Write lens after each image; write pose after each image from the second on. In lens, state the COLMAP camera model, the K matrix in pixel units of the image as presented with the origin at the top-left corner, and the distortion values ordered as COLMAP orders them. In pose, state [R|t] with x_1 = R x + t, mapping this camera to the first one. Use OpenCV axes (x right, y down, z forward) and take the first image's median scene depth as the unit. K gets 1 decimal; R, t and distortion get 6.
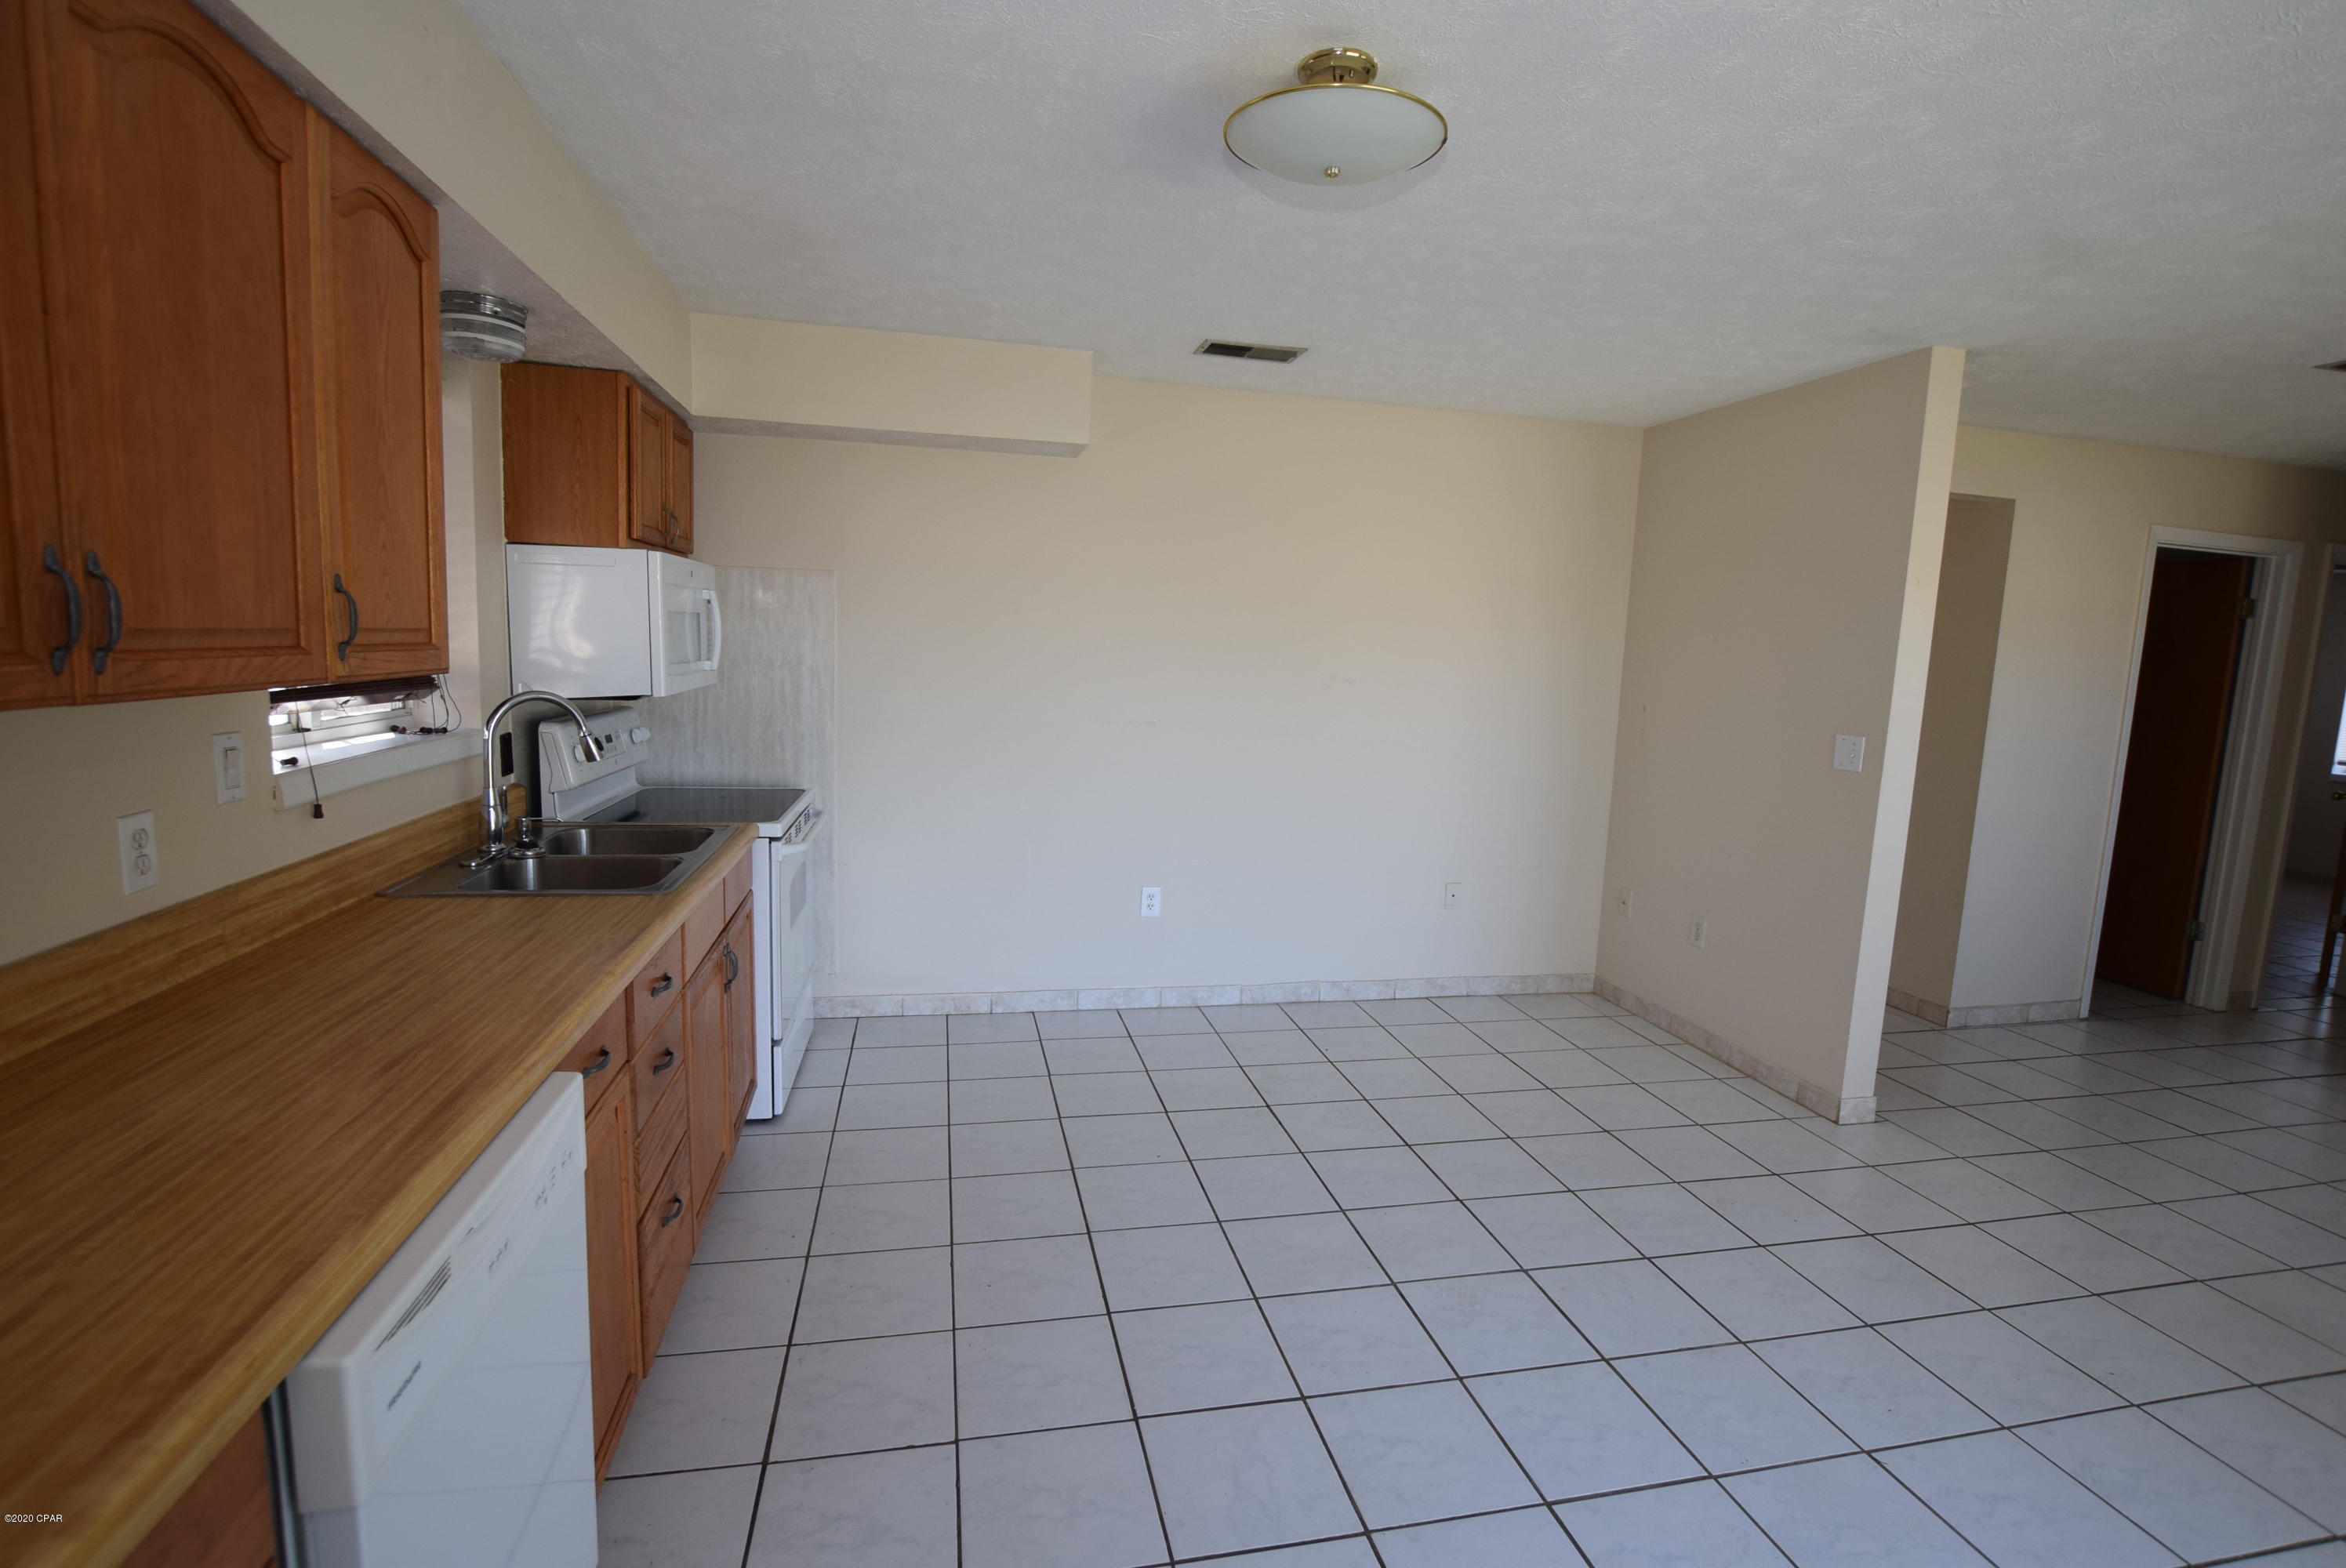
lens RADIAL K [[1081.7, 0, 1186.5], [0, 1081.7, 789.5], [0, 0, 1]] dist [-0.030680, 0.003913]
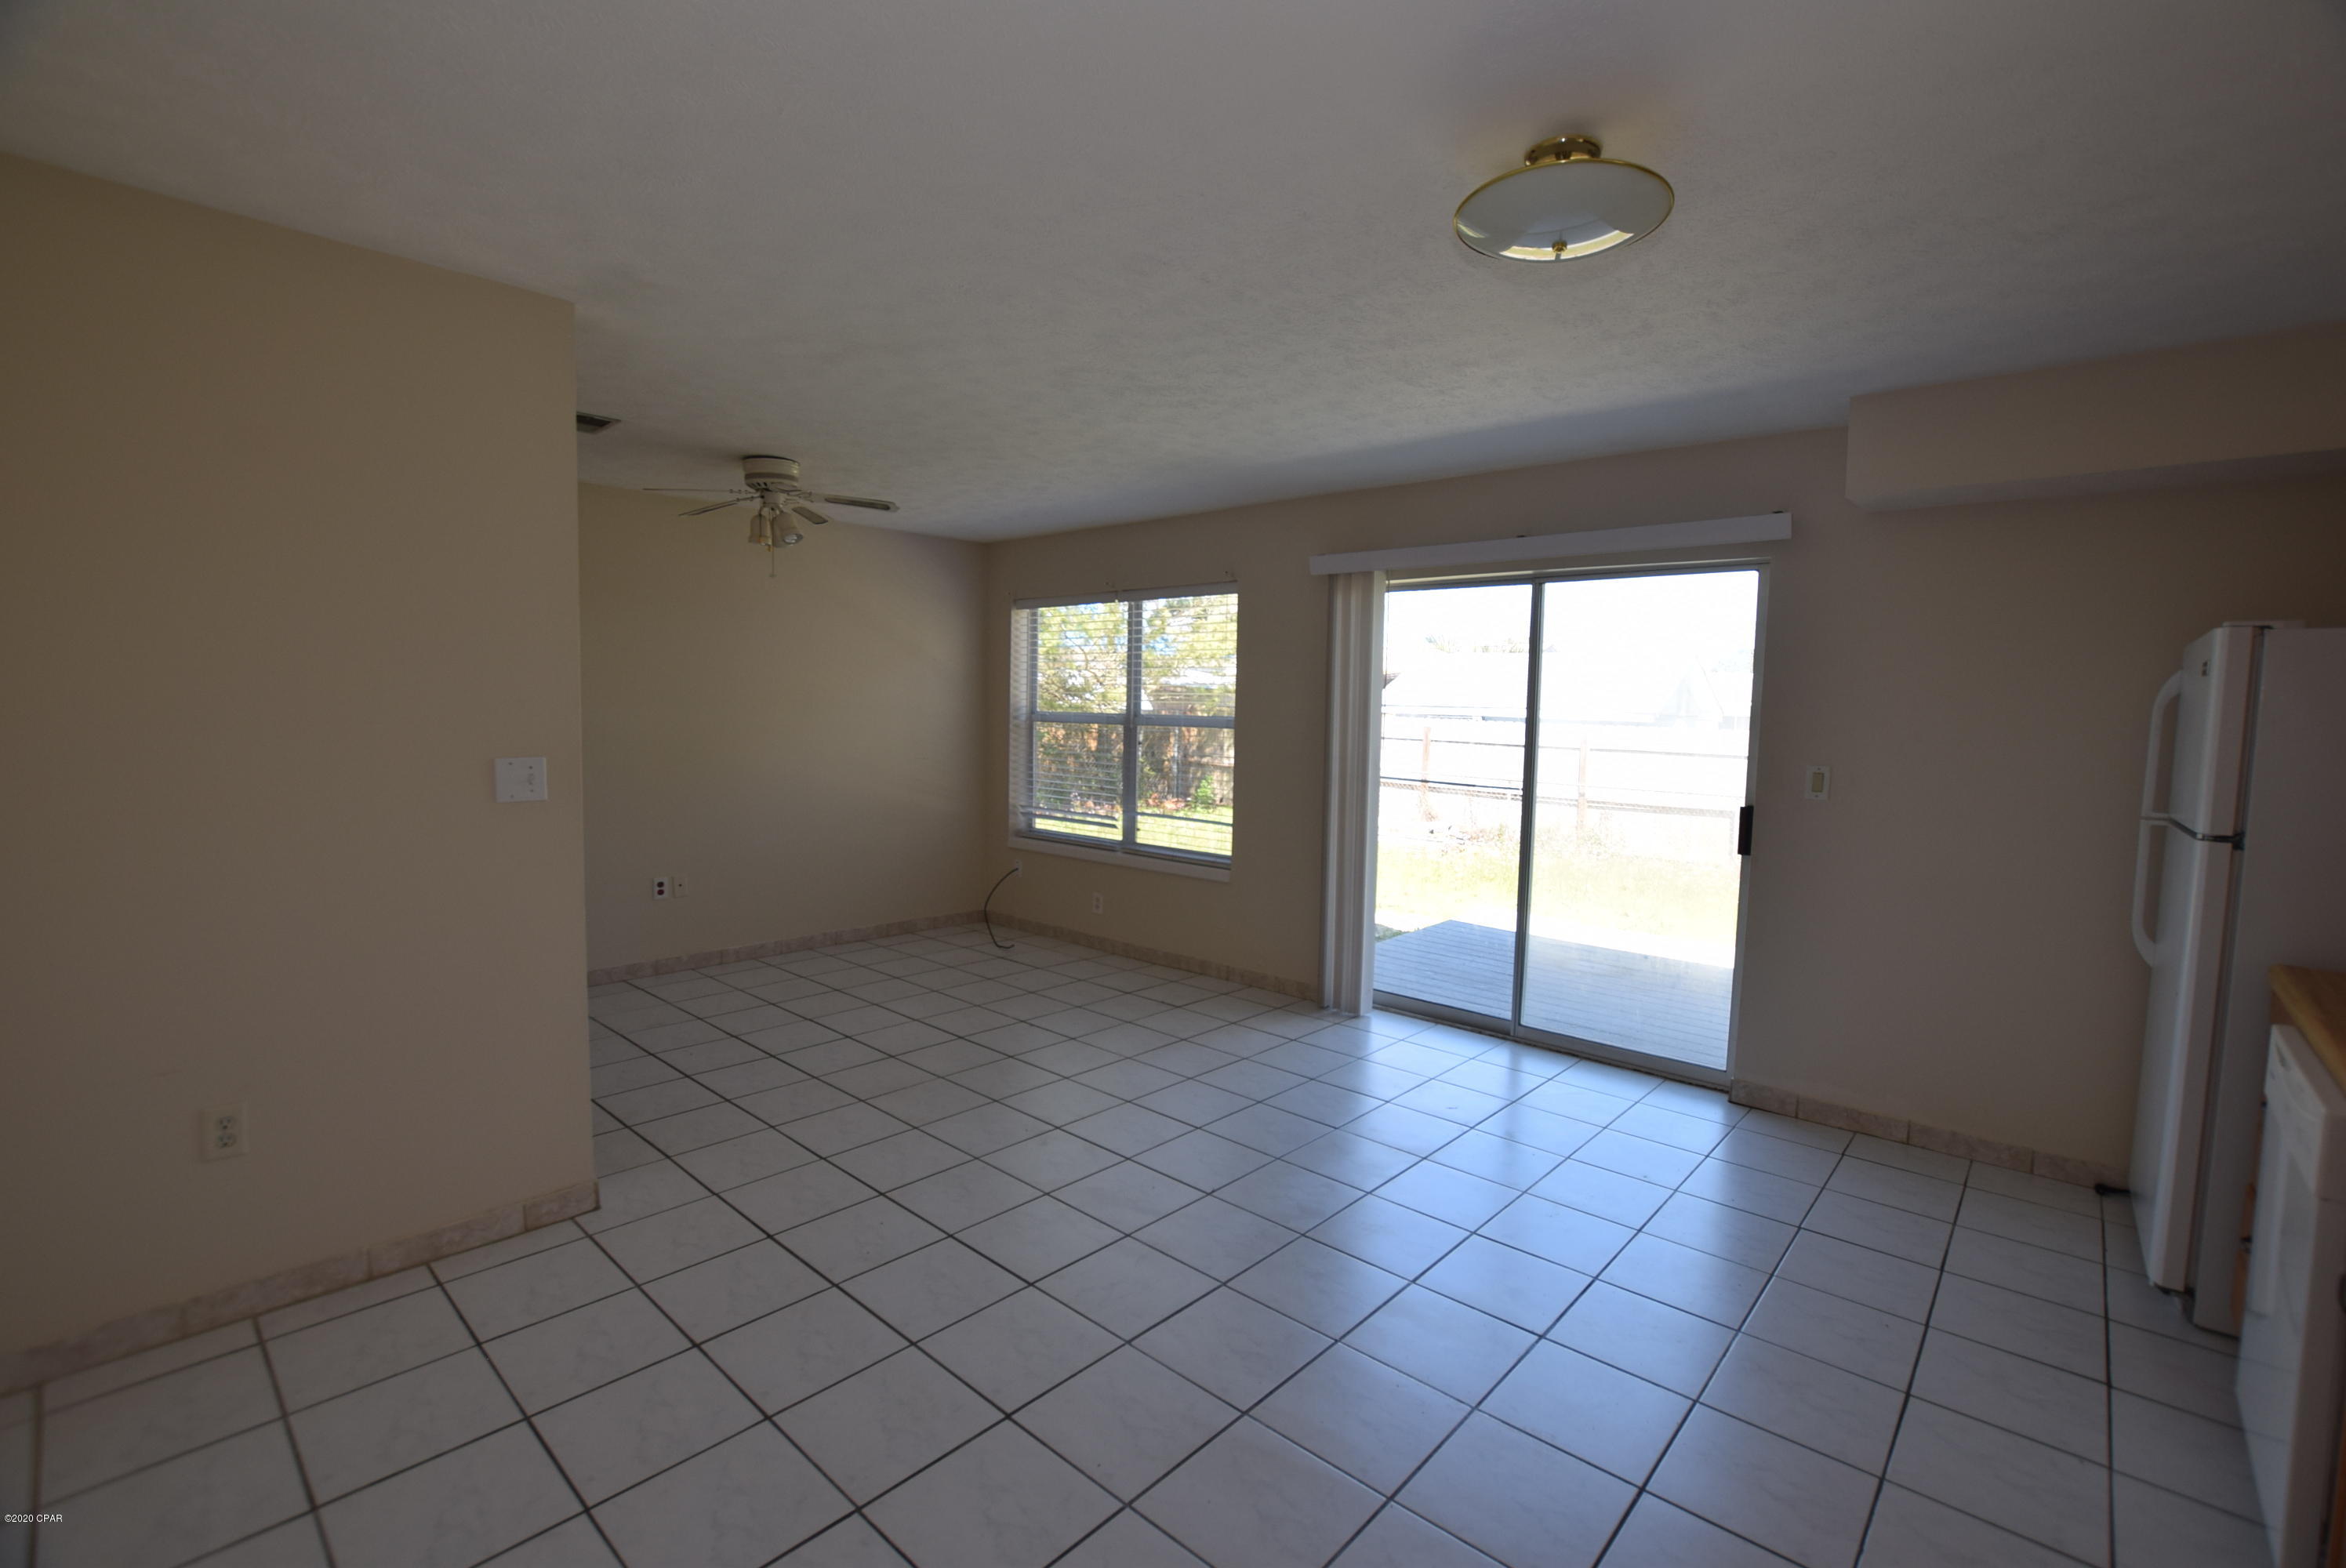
lens RADIAL K [[1038.6, 0, 1179.7], [0, 1038.6, 773.4], [0, 0, 1]] dist [-0.035137, 0.006927]
pose [[-0.575300, -0.104200, 0.811278, -0.238918], [0.066013, 0.982702, 0.173029, -0.116907], [-0.815274, 0.153099, -0.558470, 0.859486]]
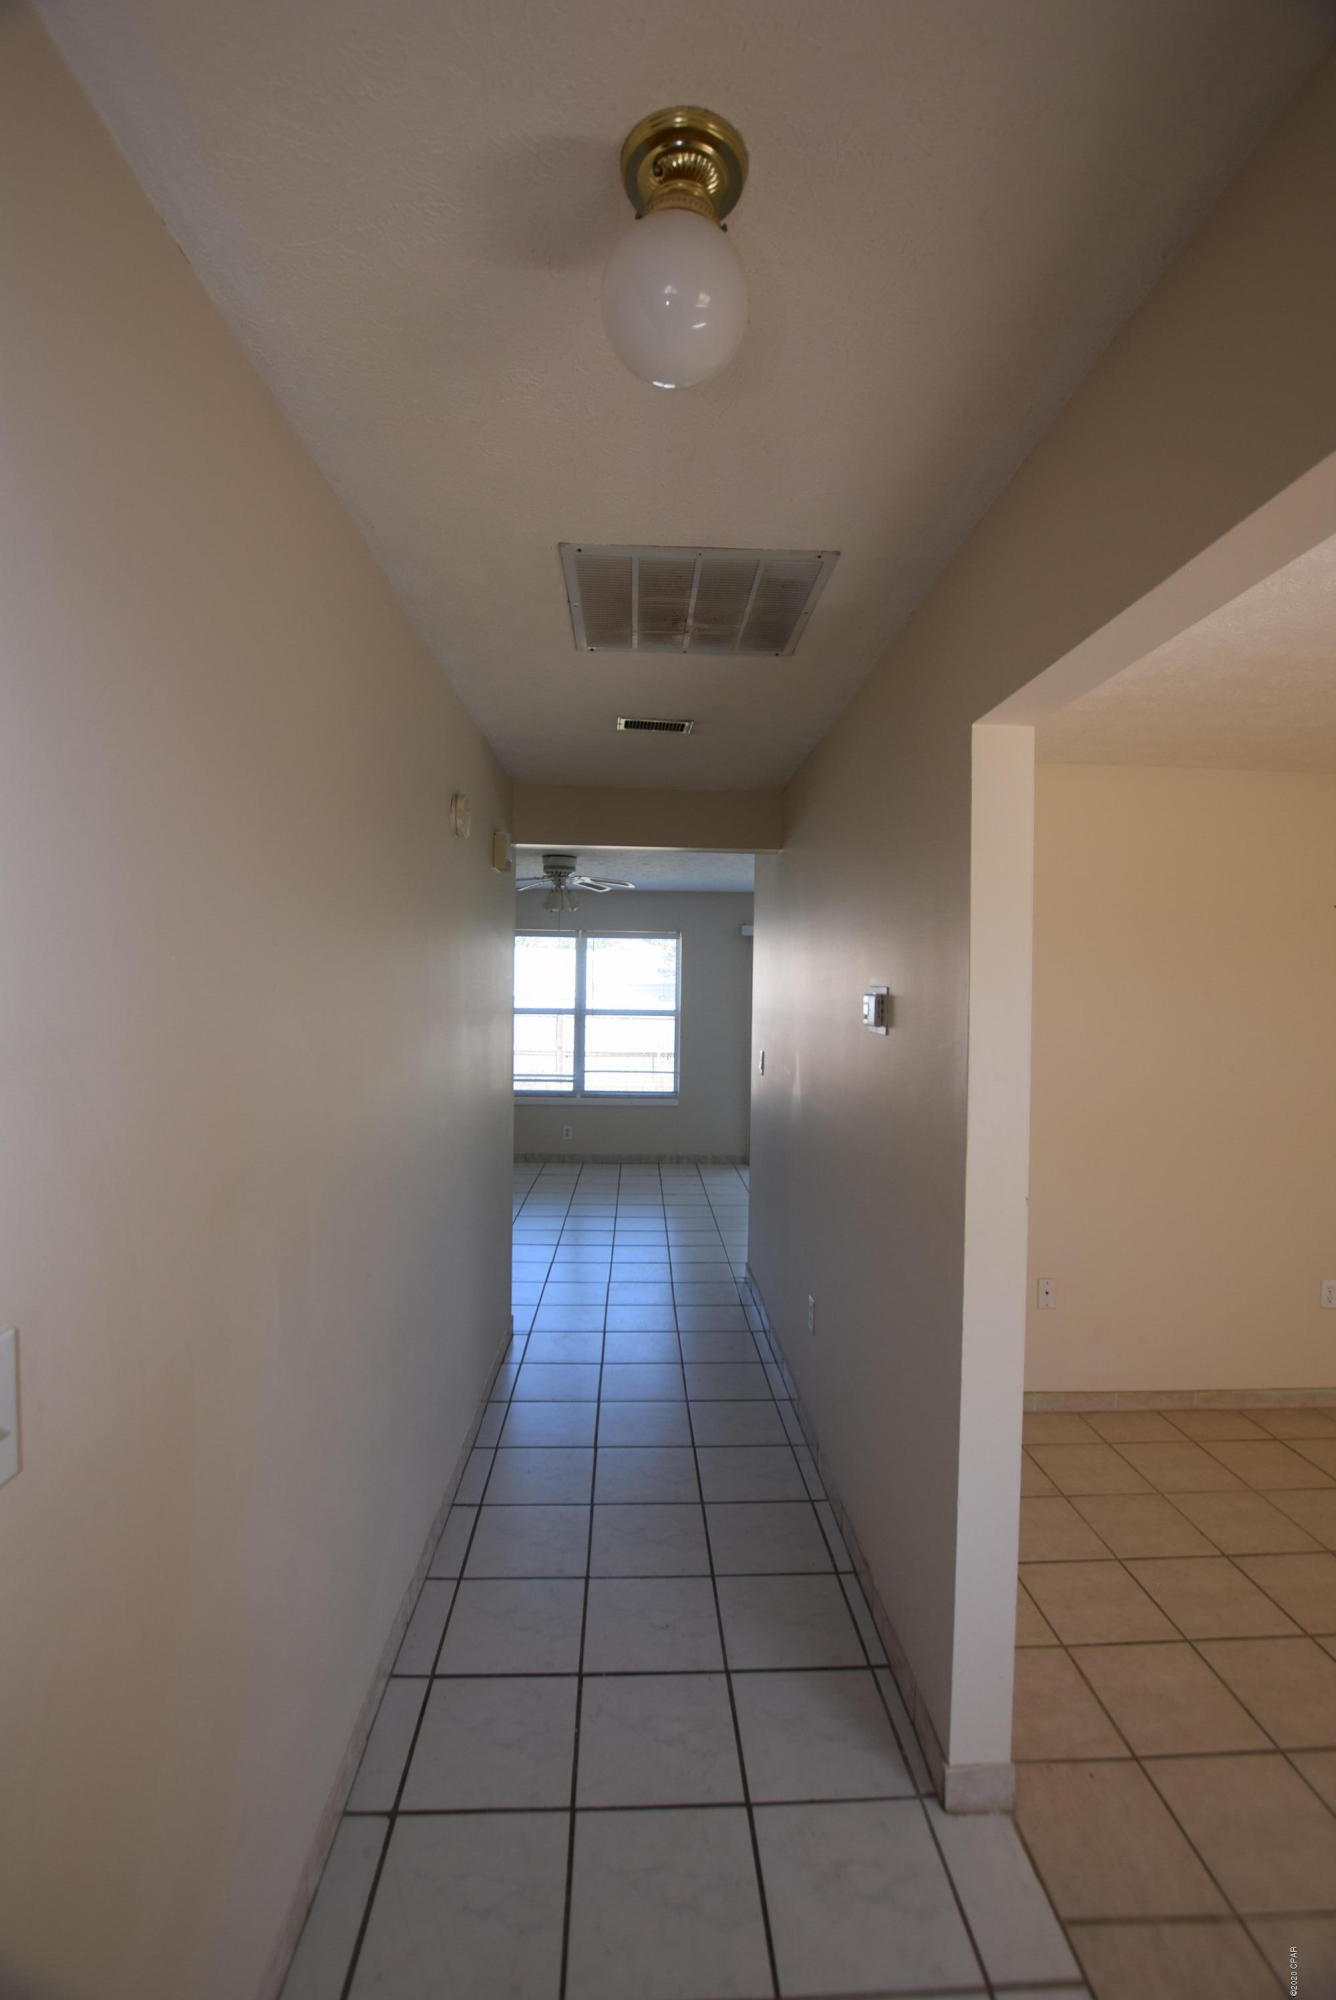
lens RADIAL K [[885.4, 0, 663.3], [0, 885.4, 992.0], [0, 0, 1]] dist [-0.035137, 0.006927]
pose [[-0.982033, -0.057830, 0.179632, 0.468315], [-0.031459, 0.988736, 0.146328, -0.279744], [-0.186071, 0.138047, -0.972790, 1.955191]]
